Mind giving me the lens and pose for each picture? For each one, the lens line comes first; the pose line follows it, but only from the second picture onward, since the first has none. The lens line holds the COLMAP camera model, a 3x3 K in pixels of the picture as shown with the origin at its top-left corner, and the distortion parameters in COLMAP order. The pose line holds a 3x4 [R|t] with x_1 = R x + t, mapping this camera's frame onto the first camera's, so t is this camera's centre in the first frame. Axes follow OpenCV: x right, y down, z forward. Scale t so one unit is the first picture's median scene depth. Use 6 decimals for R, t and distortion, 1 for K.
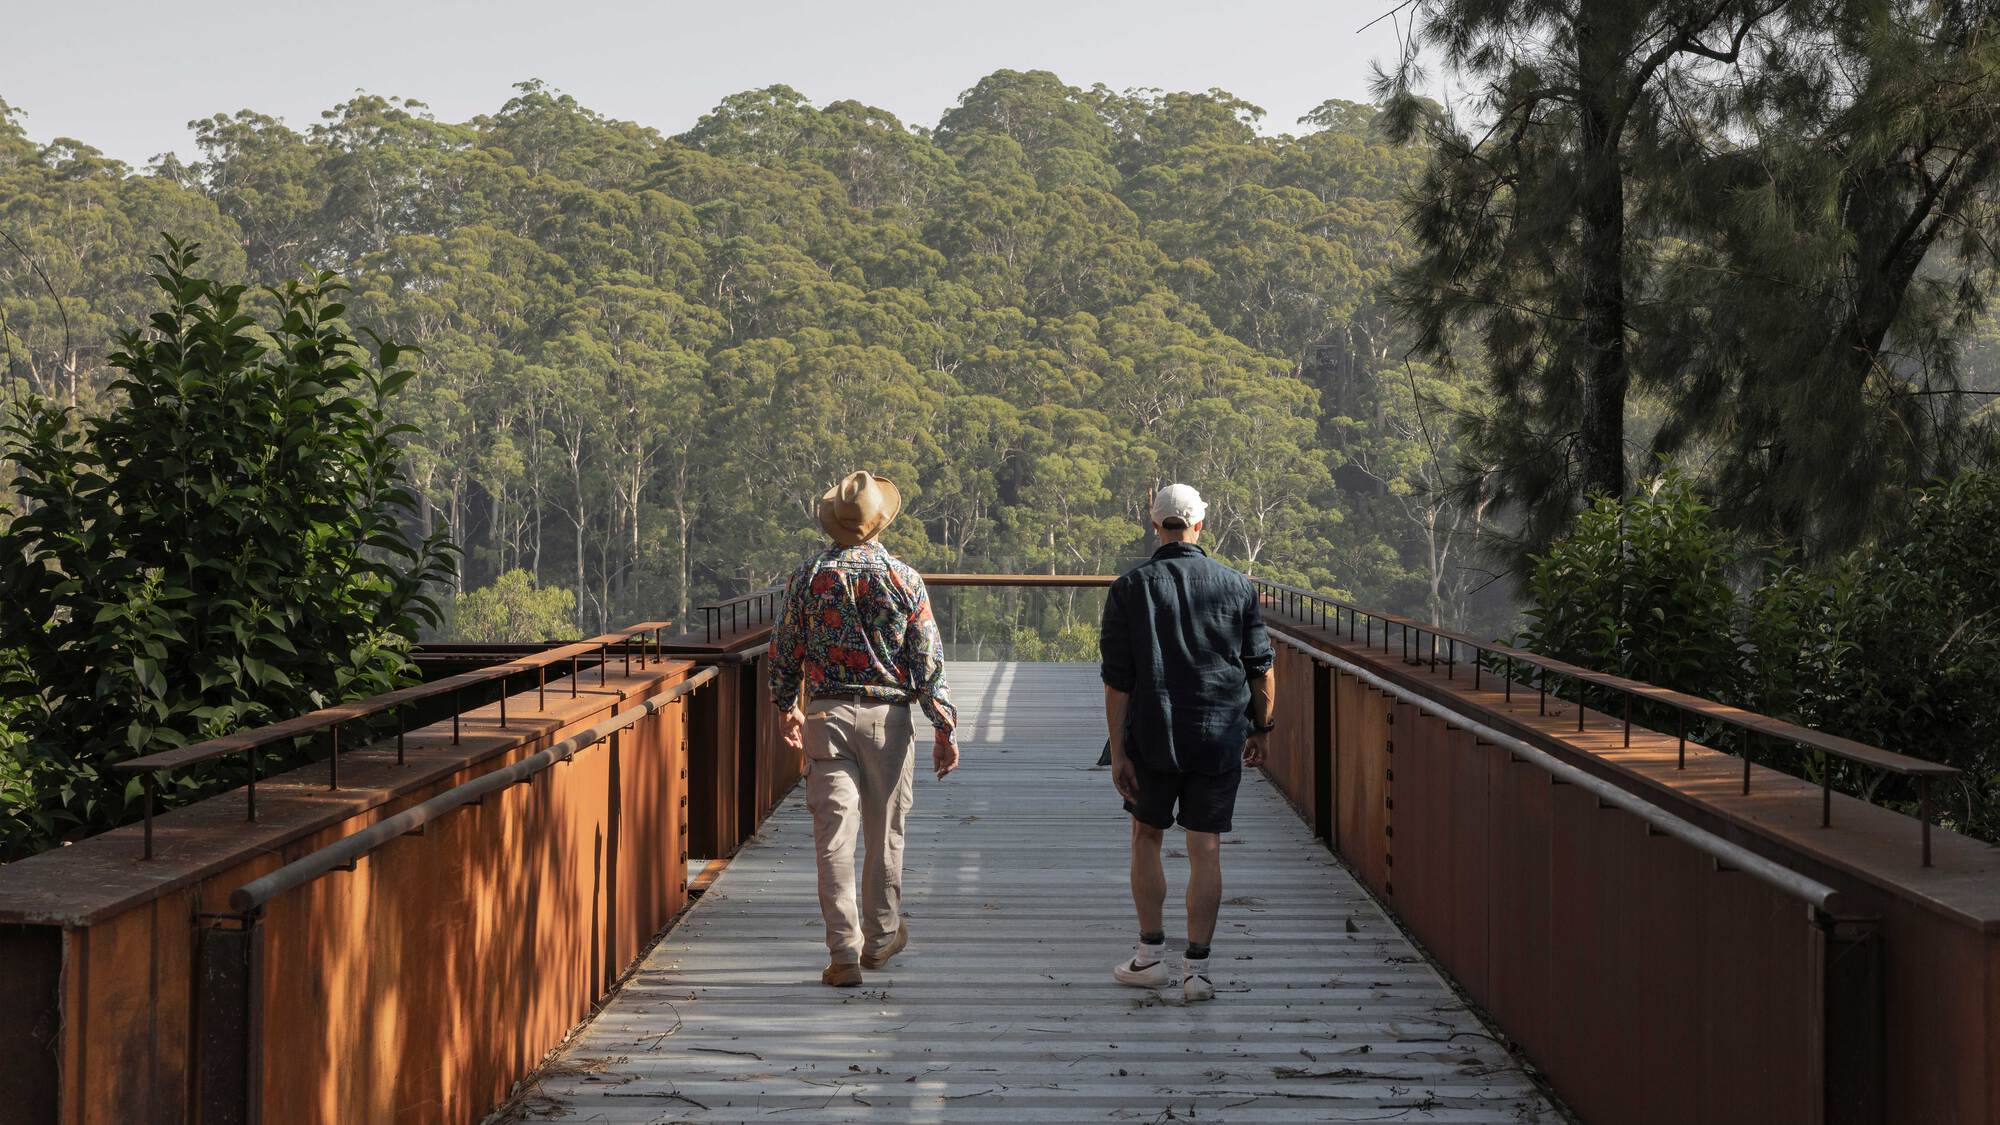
lens RADIAL K [[4304.4, 0, 1000.0], [0, 4304.4, 562.5], [0, 0, 1]] dist [0.039514, 0.263242]
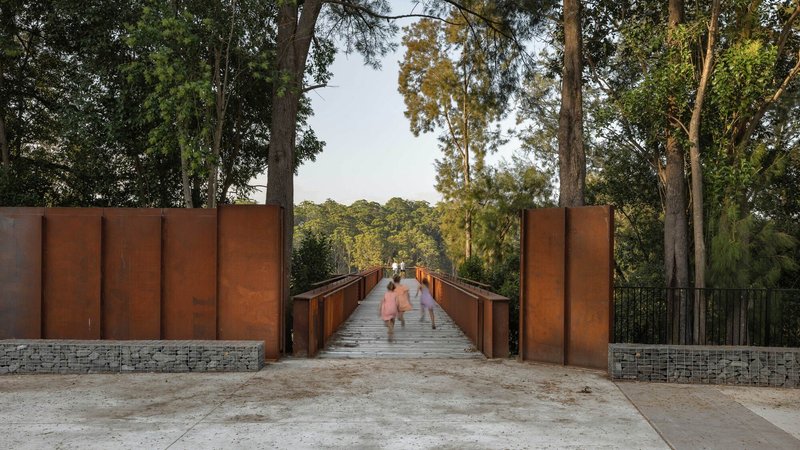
lens RADIAL K [[1721.8, 0, 400.0], [0, 1721.8, 225.0], [0, 0, 1]] dist [0.039514, 0.263242]
pose [[0.999841, 0.004917, 0.017136, -0.047979], [-0.004524, 0.999728, -0.022883, -0.001391], [-0.017244, 0.022802, 0.999591, -2.327092]]
